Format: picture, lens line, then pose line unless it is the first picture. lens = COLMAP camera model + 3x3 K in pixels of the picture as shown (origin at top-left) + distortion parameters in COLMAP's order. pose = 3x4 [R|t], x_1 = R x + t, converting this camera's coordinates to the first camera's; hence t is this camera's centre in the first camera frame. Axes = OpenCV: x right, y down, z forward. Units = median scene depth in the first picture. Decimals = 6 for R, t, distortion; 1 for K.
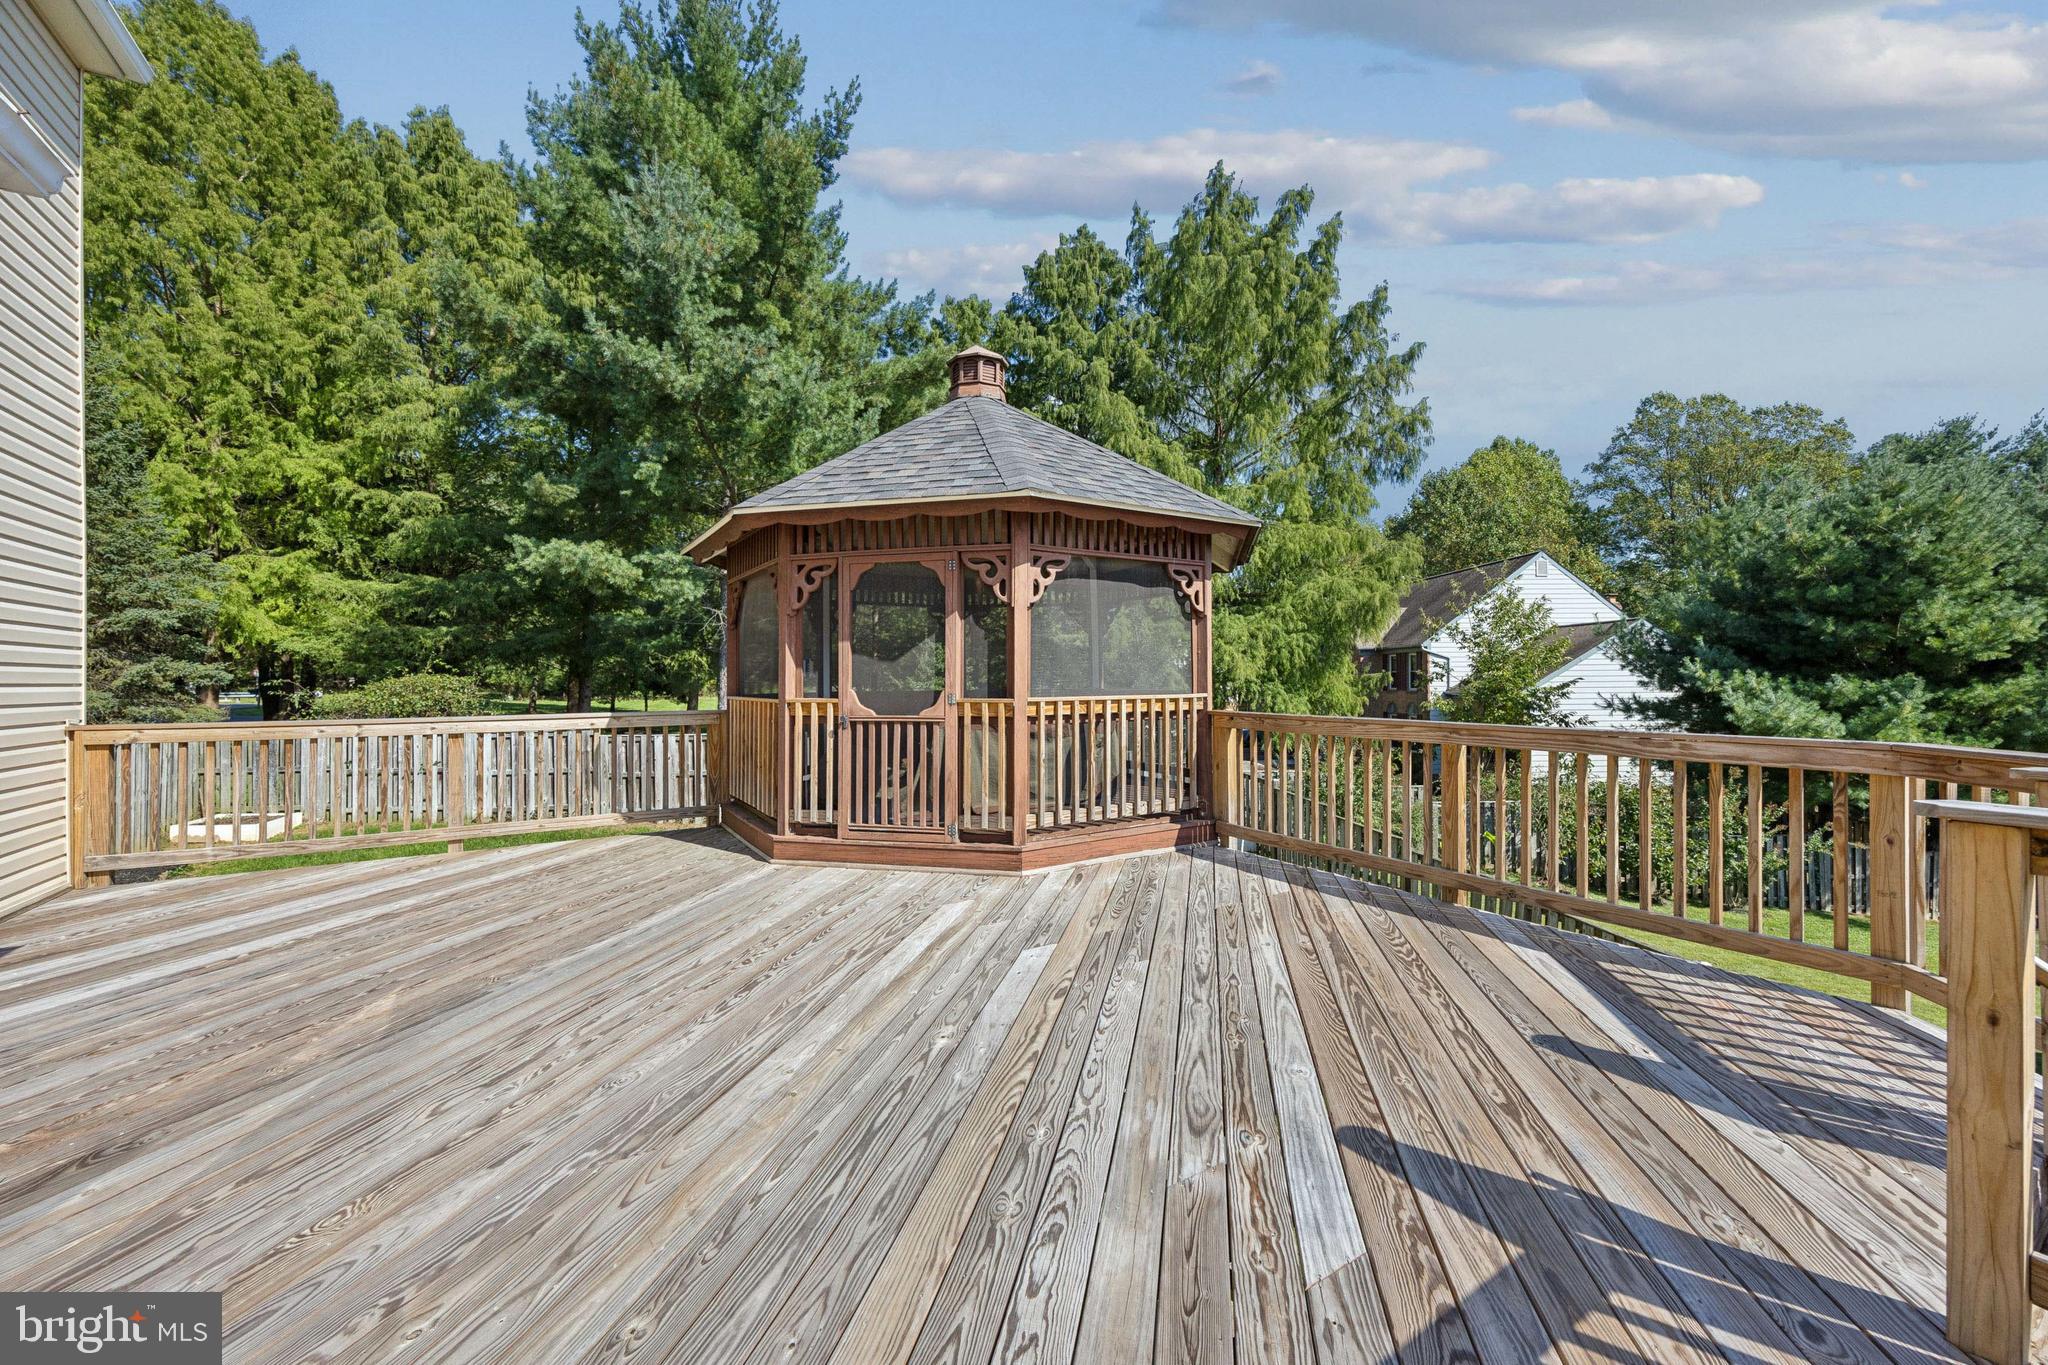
lens RADIAL K [[782.1, 0, 1024.0], [0, 782.1, 682.5], [0, 0, 1]] dist [-0.001439, 0.000332]
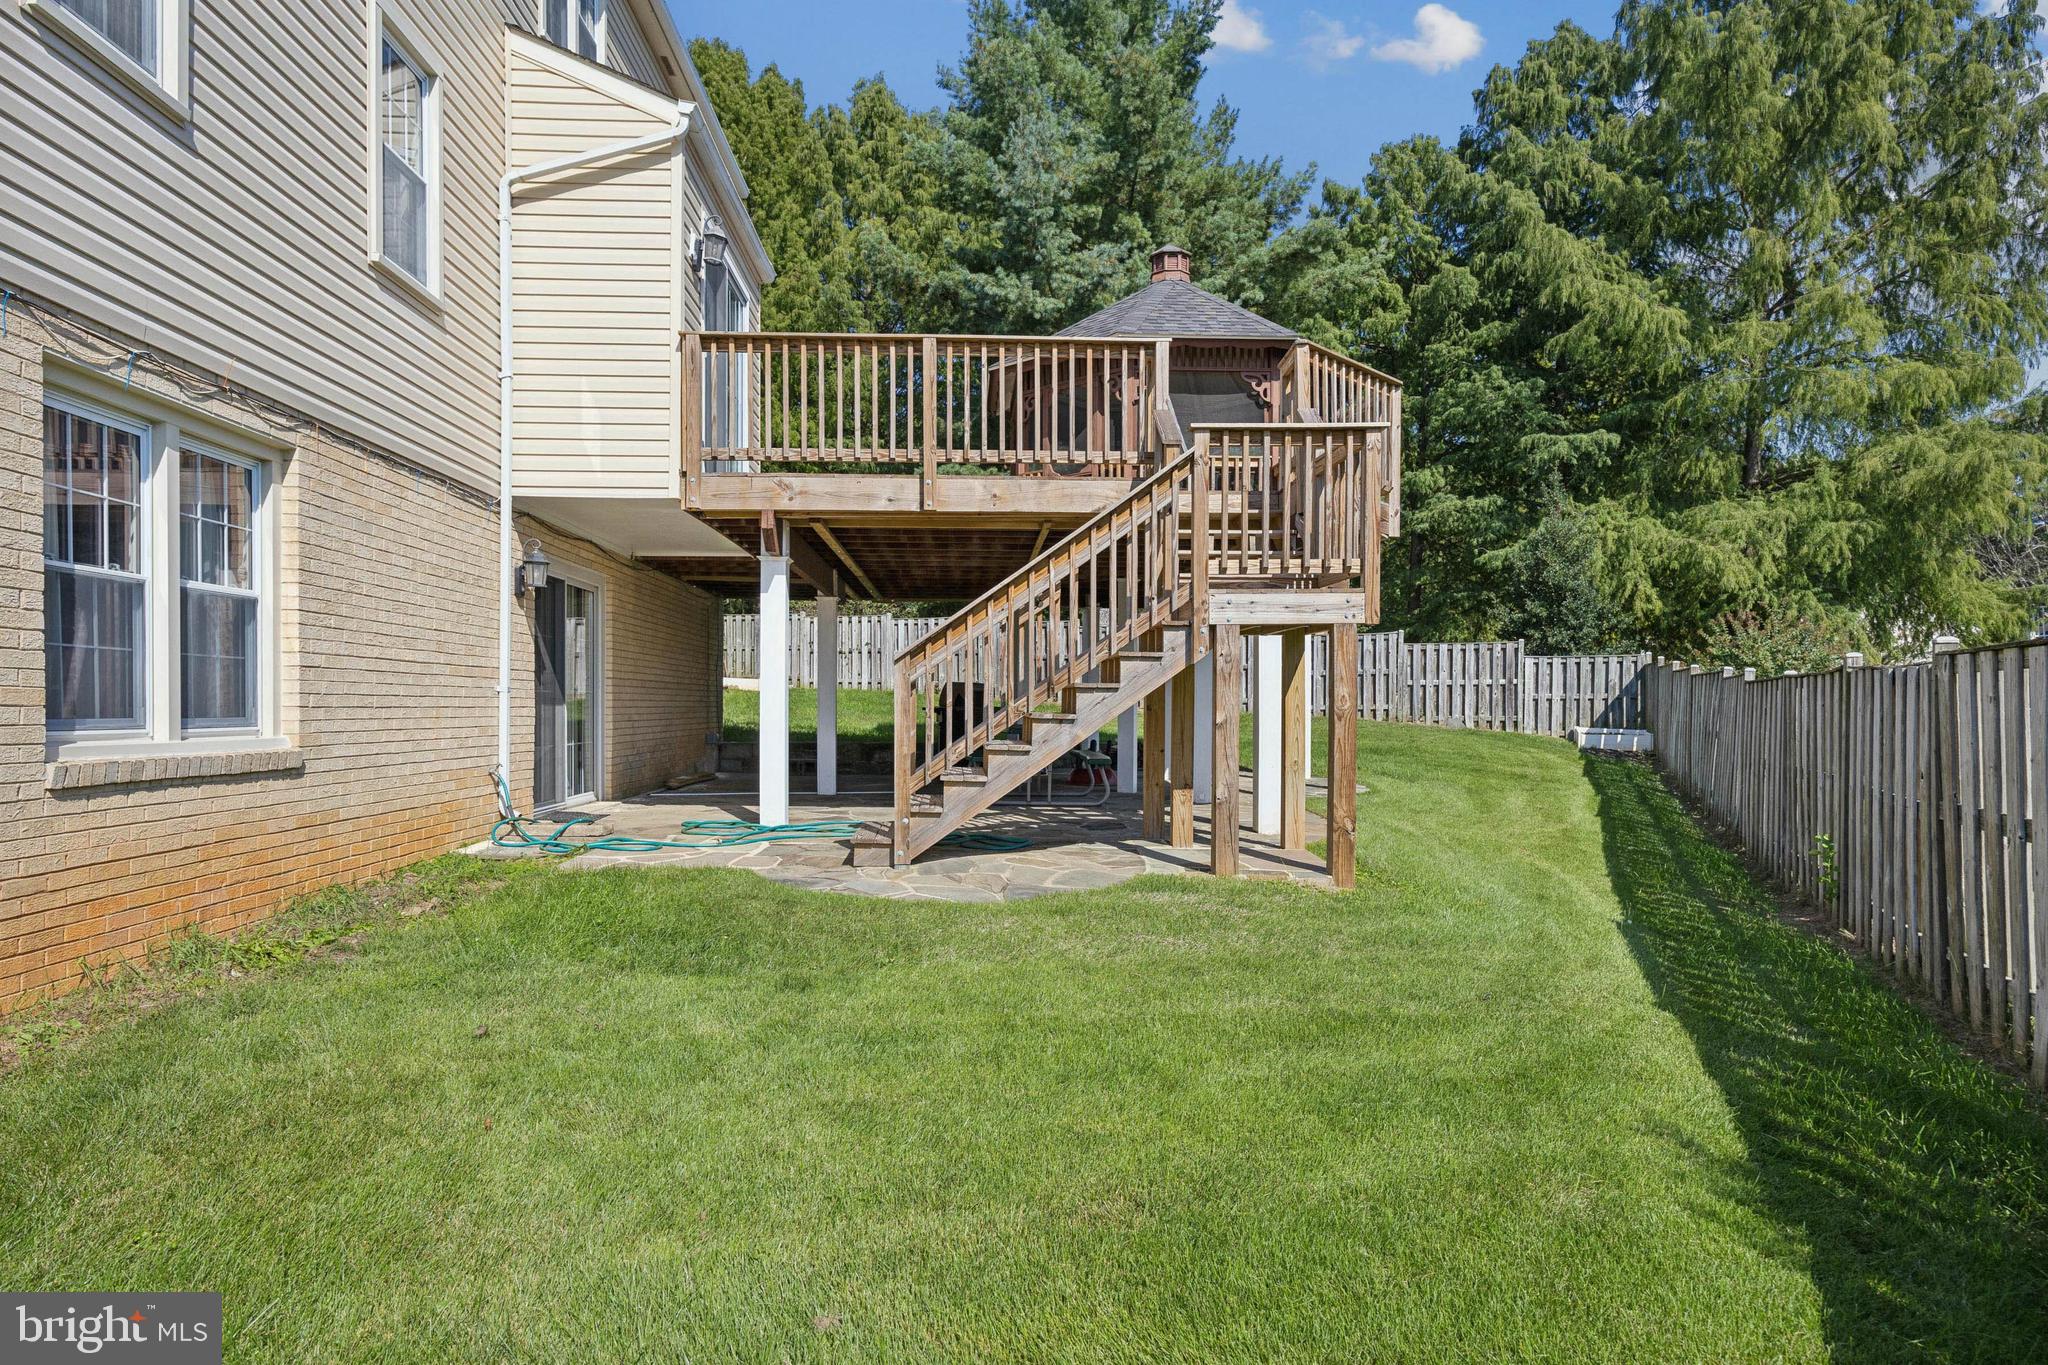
lens RADIAL K [[1157.7, 0, 1119.3], [0, 1157.7, 713.4], [0, 0, 1]] dist [-0.002019, -0.000424]
pose [[0.903355, 0.001635, -0.428890, 0.273235], [-0.000491, 0.999996, 0.002780, 0.148180], [0.428892, -0.002301, 0.903353, -0.334462]]
